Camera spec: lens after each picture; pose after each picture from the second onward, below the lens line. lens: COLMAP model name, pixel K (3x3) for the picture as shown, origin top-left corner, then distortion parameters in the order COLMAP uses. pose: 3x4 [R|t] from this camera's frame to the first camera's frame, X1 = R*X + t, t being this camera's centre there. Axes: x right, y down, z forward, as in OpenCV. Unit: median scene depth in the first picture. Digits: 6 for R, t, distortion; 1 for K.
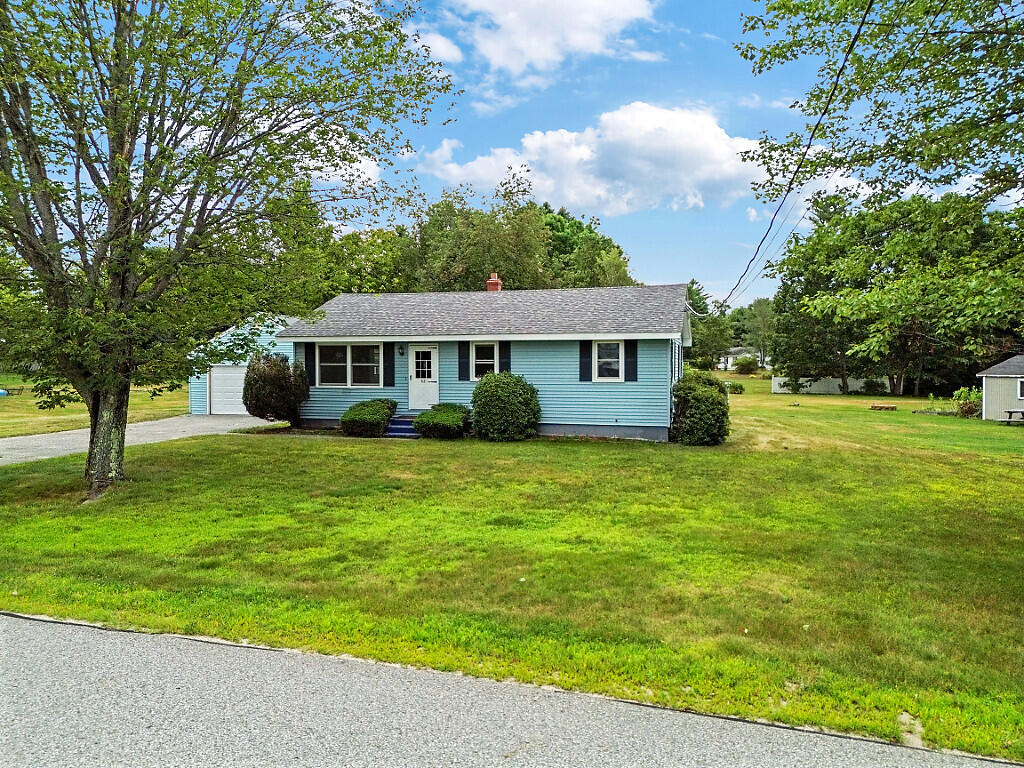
lens RADIAL K [[717.8, 0, 512.0], [0, 717.8, 384.0], [0, 0, 1]] dist [0.092986, -0.107958]
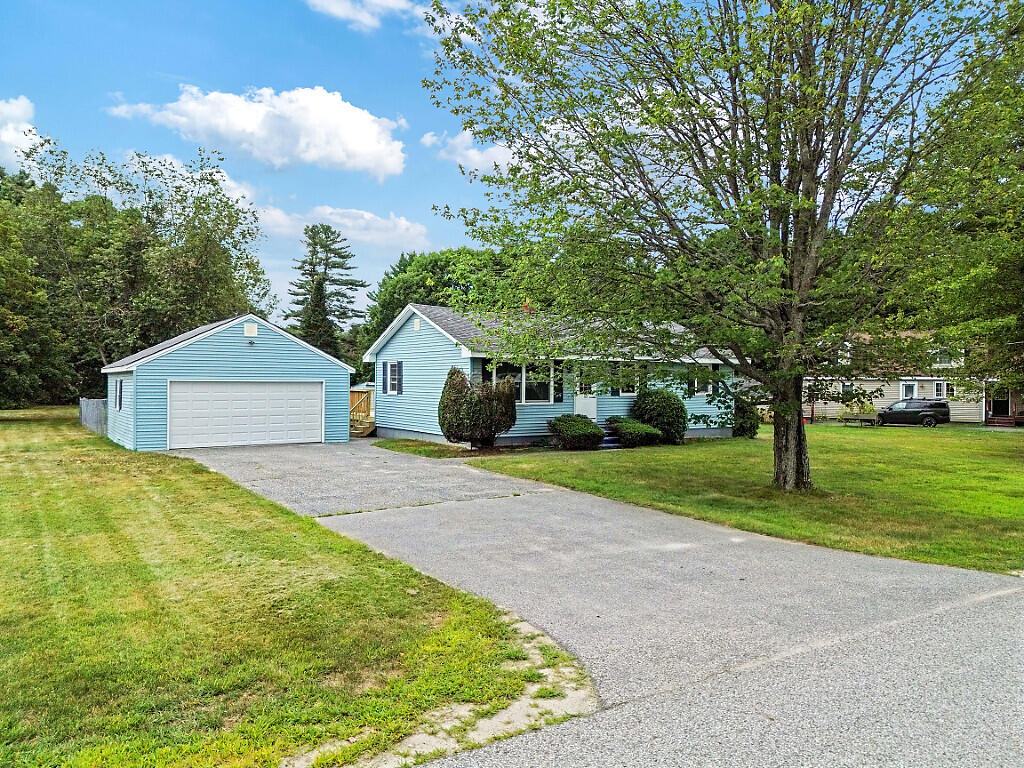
lens RADIAL K [[717.8, 0, 512.0], [0, 717.8, 384.0], [0, 0, 1]] dist [0.092986, -0.107958]
pose [[0.634496, 0.001392, 0.772924, -1.034838], [0.021258, 0.999589, -0.019251, -0.004863], [-0.772633, 0.028645, 0.634206, 0.391296]]
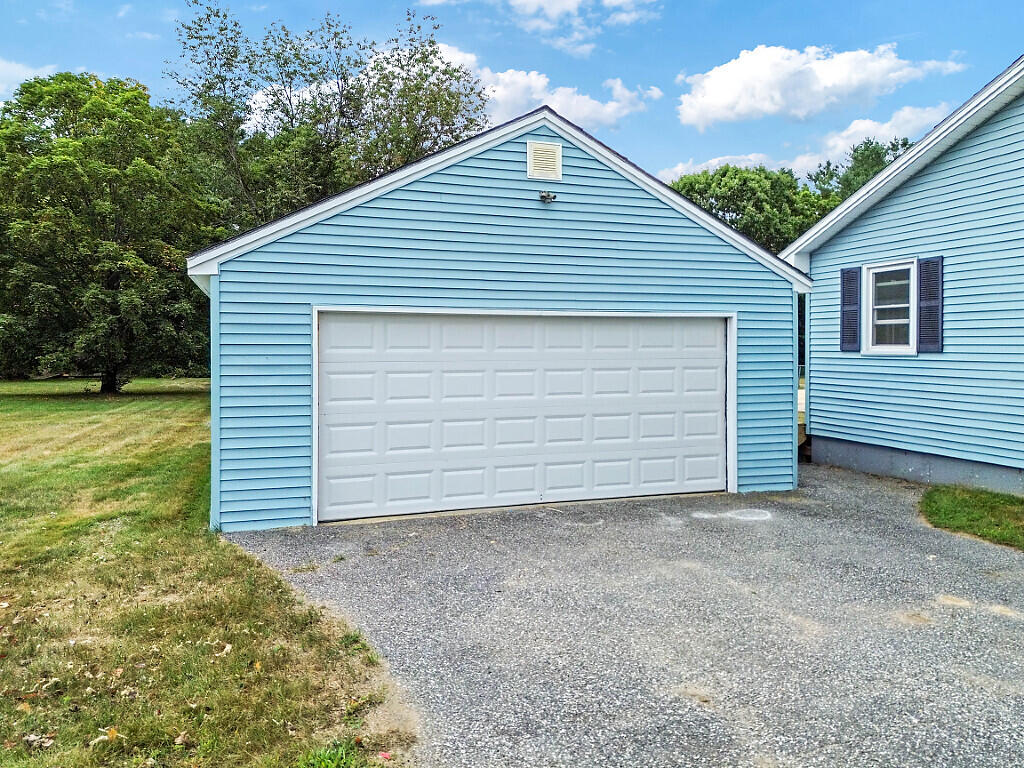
lens RADIAL K [[732.5, 0, 515.1], [0, 732.5, 356.1], [0, 0, 1]] dist [0.004541, 0.000866]
pose [[0.812709, -0.006854, 0.582629, -0.677345], [0.019526, 0.999690, -0.015477, -0.011536], [-0.582342, 0.023955, 0.812591, 1.078420]]
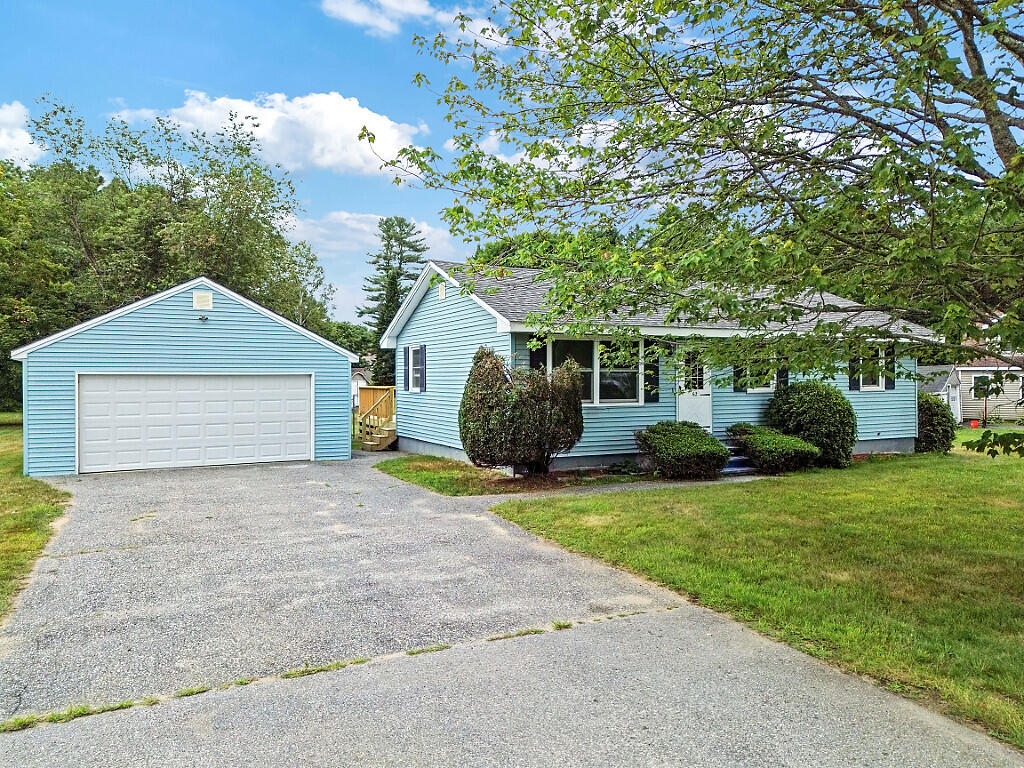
lens RADIAL K [[717.8, 0, 512.0], [0, 717.8, 384.0], [0, 0, 1]] dist [0.092986, -0.107958]
pose [[0.722557, -0.005152, 0.691292, -0.741641], [0.026582, 0.999440, -0.020335, -0.003974], [-0.690800, 0.033069, 0.722289, 0.608044]]
